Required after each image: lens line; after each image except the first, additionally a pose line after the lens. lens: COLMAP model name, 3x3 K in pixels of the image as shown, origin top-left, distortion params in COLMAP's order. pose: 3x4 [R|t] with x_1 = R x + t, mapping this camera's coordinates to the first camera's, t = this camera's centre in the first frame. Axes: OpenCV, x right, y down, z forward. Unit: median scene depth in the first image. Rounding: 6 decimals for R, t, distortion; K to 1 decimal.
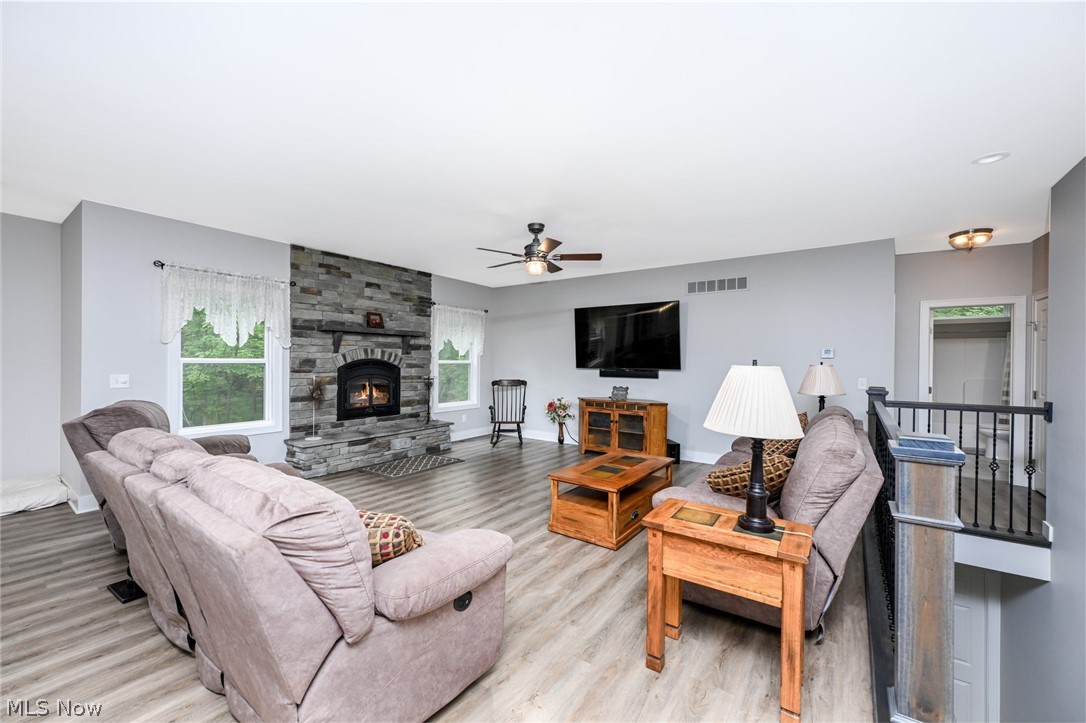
lens RADIAL K [[436.0, 0, 549.7], [0, 436.0, 363.3], [0, 0, 1]] dist [-0.004294, -0.000633]
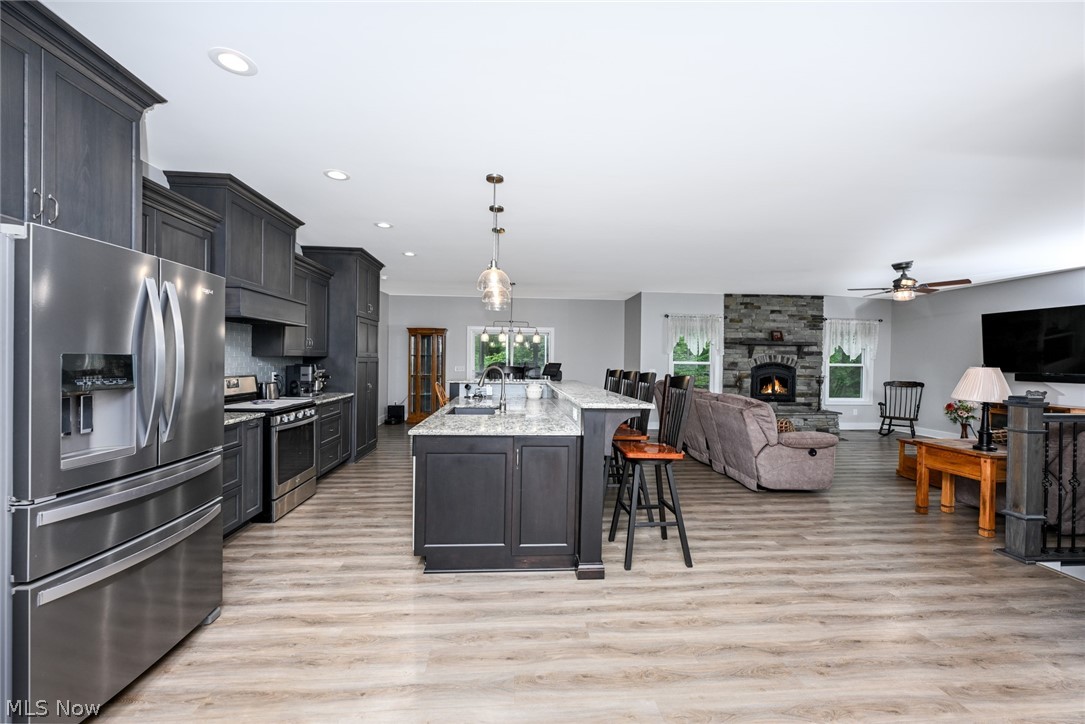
lens RADIAL K [[435.6, 0, 535.9], [0, 435.6, 363.0], [0, 0, 1]] dist [-0.004294, -0.000633]
pose [[0.634984, 0.005293, -0.772507, 0.197428], [-0.010257, 0.999946, -0.001580, 0.002970], [0.772457, 0.008927, 0.635004, -0.509442]]
